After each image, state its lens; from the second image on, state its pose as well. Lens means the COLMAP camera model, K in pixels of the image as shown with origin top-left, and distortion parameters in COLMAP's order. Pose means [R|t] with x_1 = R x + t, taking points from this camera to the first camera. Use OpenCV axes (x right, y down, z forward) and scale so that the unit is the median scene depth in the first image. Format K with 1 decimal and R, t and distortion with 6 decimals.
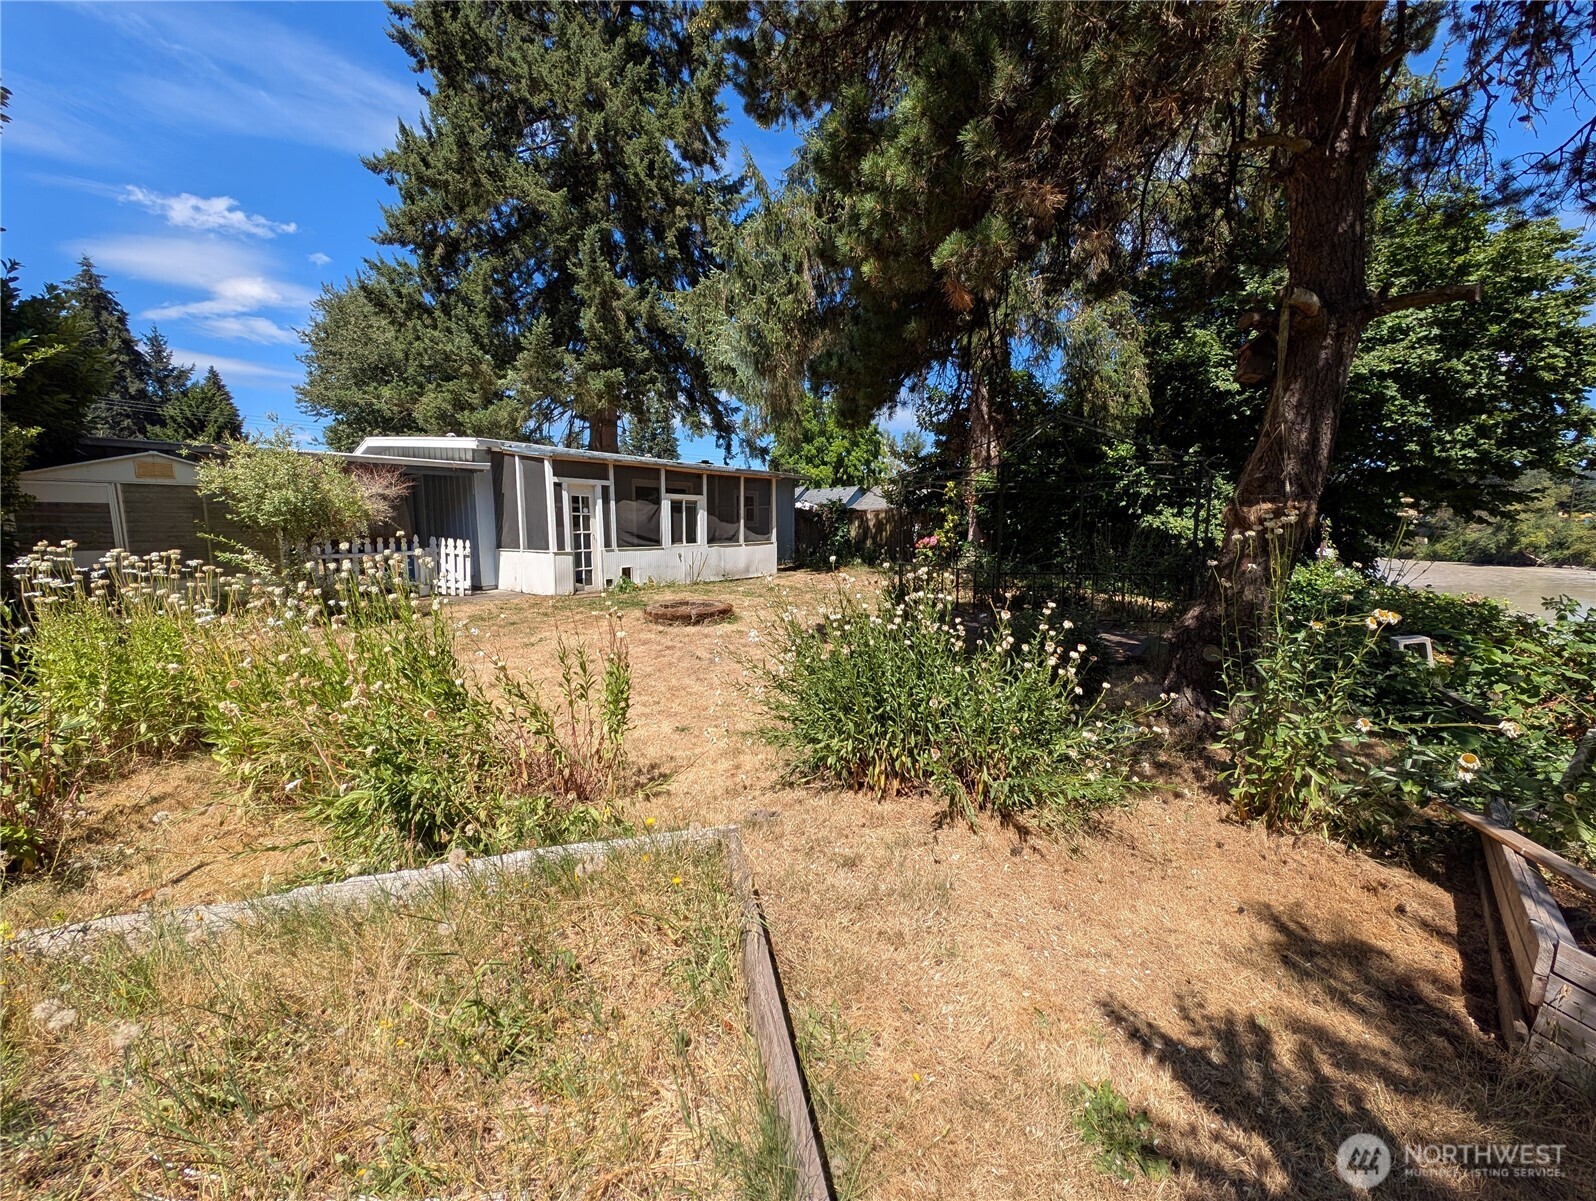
lens RADIAL K [[603.4, 0, 793.8], [0, 603.4, 594.3], [0, 0, 1]] dist [0.019991, -0.009342]
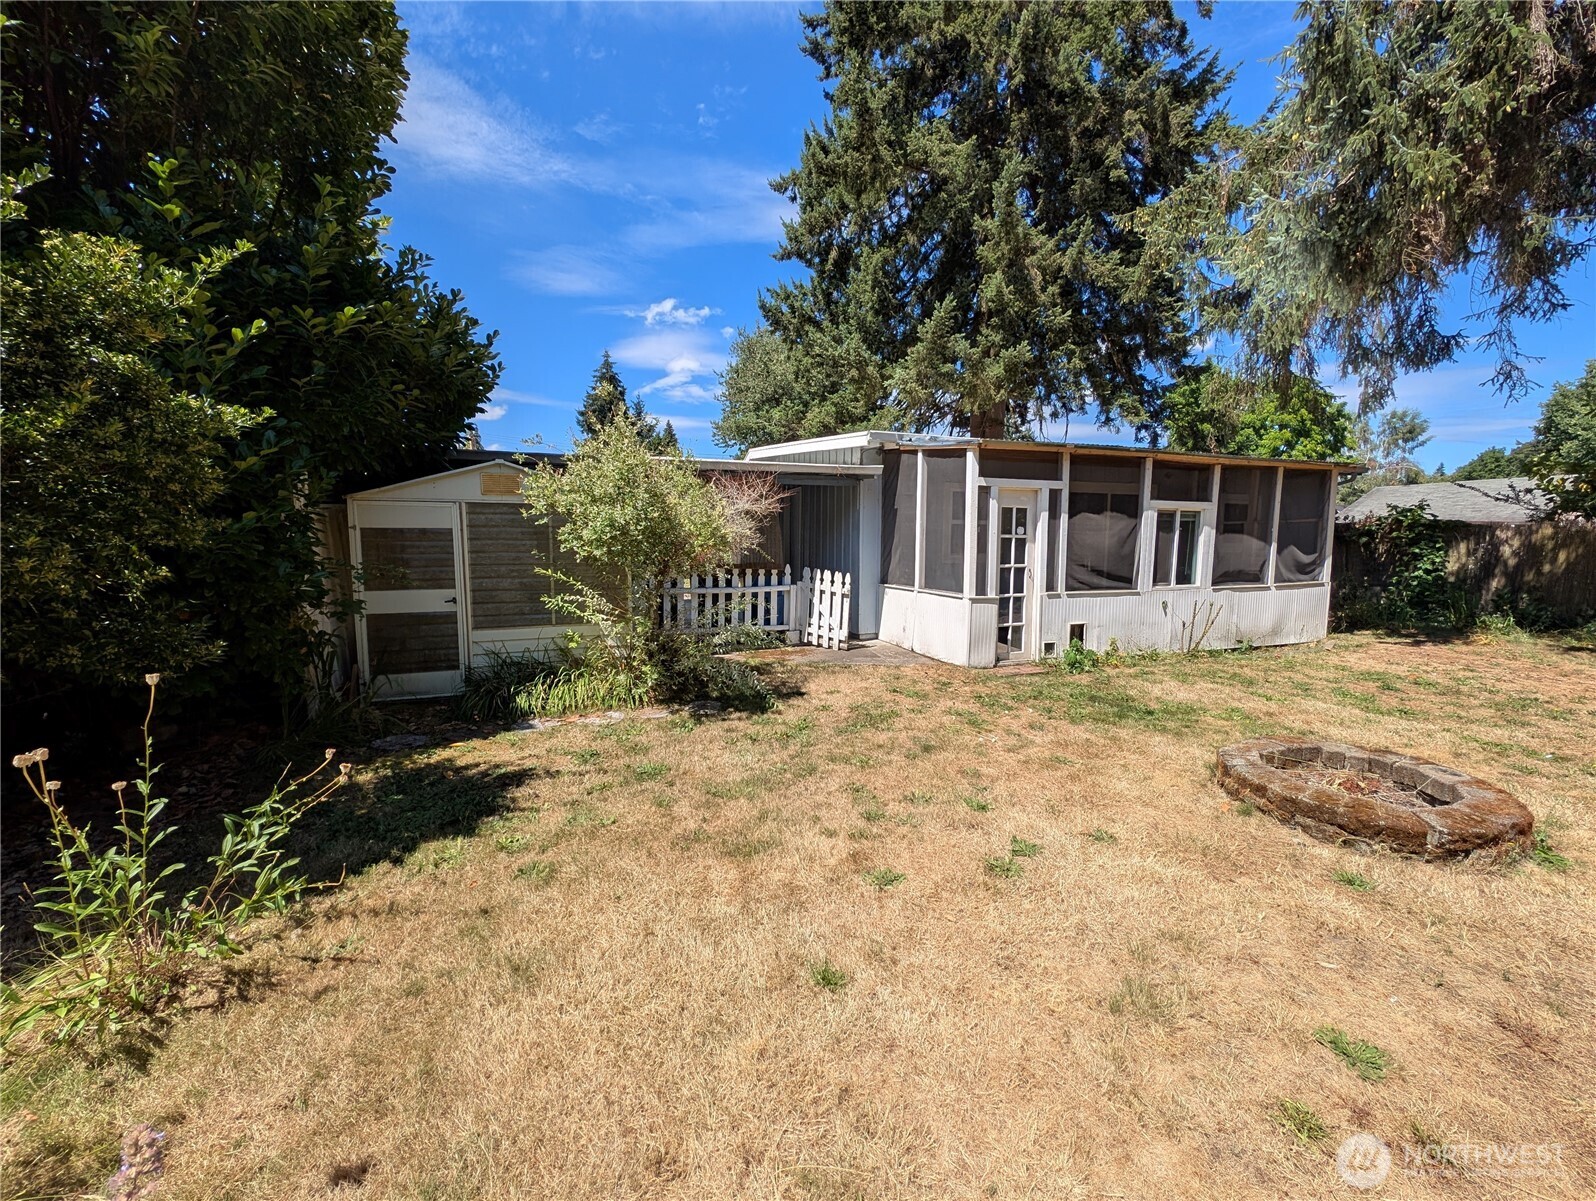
lens RADIAL K [[603.4, 0, 793.8], [0, 603.4, 594.3], [0, 0, 1]] dist [0.019991, -0.009342]
pose [[0.850319, 0.049561, -0.523929, -0.207297], [-0.063237, 0.997965, -0.008229, -0.052081], [0.522454, 0.040129, 0.851722, 0.343206]]
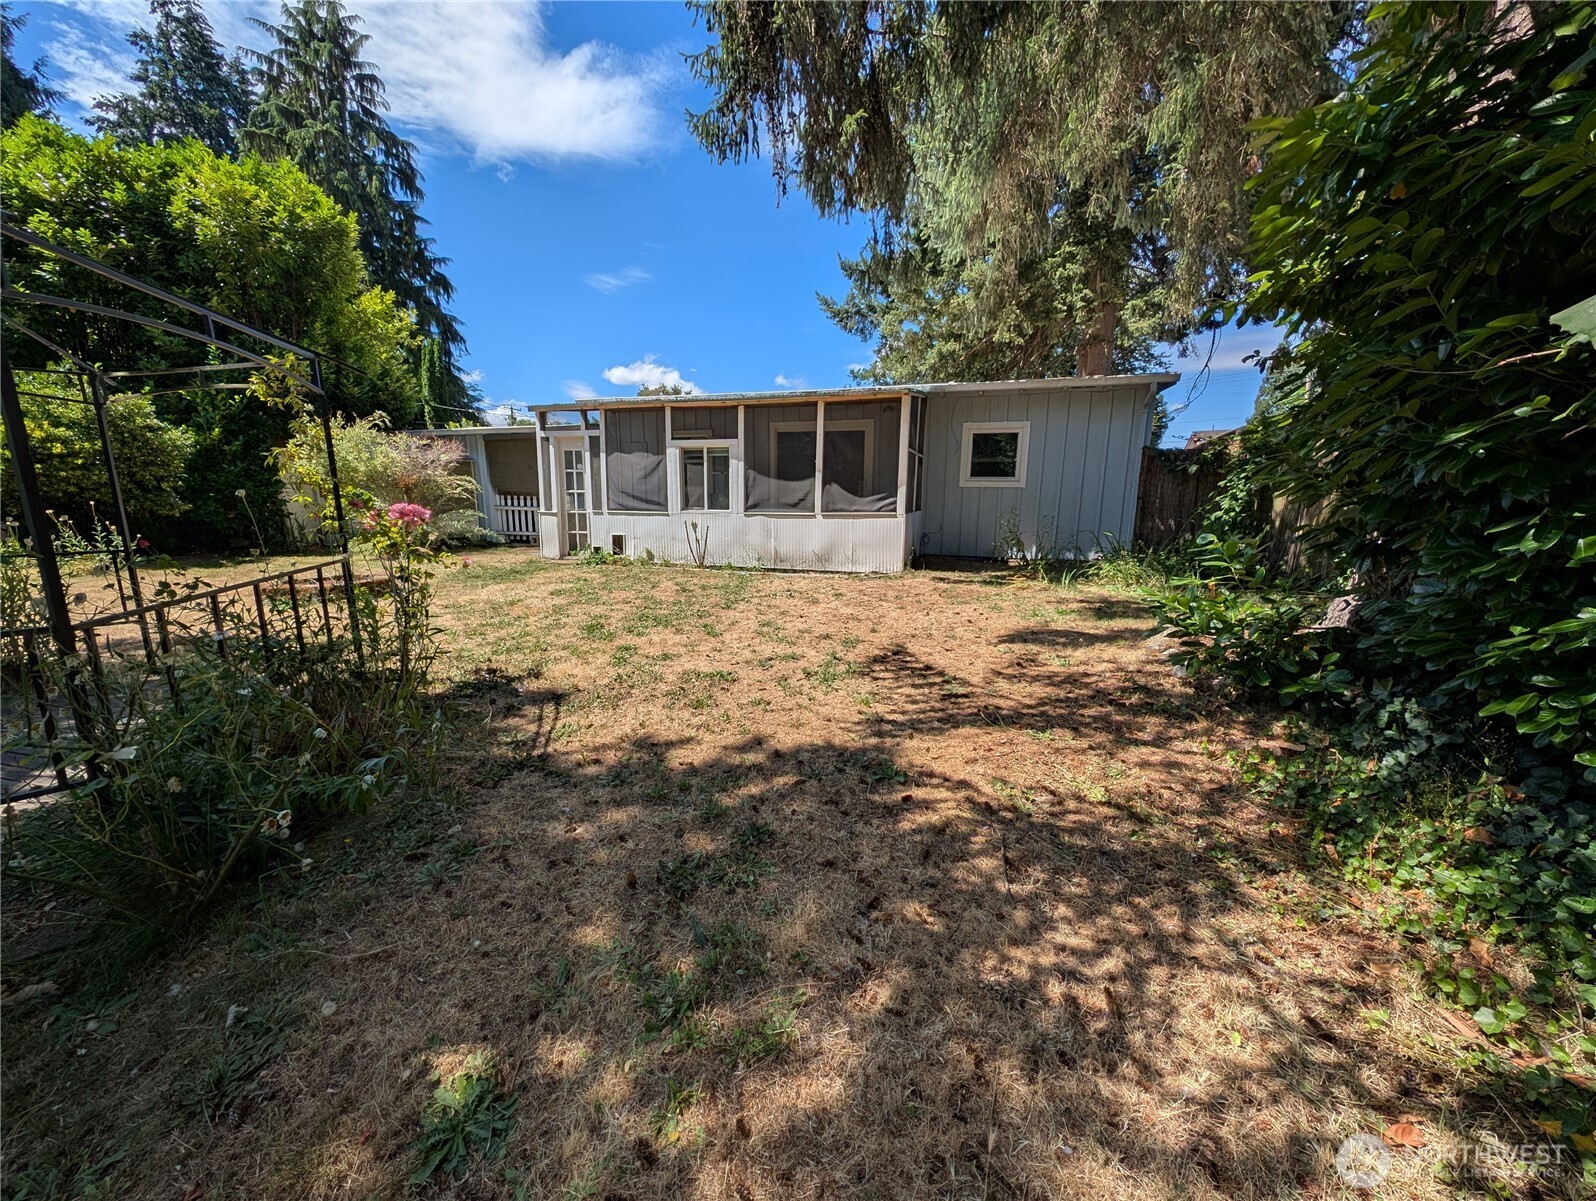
lens RADIAL K [[603.4, 0, 793.8], [0, 603.4, 594.3], [0, 0, 1]] dist [0.019991, -0.009342]
pose [[0.385782, 0.151529, -0.910061, 0.590707], [-0.110554, 0.986905, 0.117459, -0.089707], [0.915942, 0.055297, 0.397482, 0.915102]]
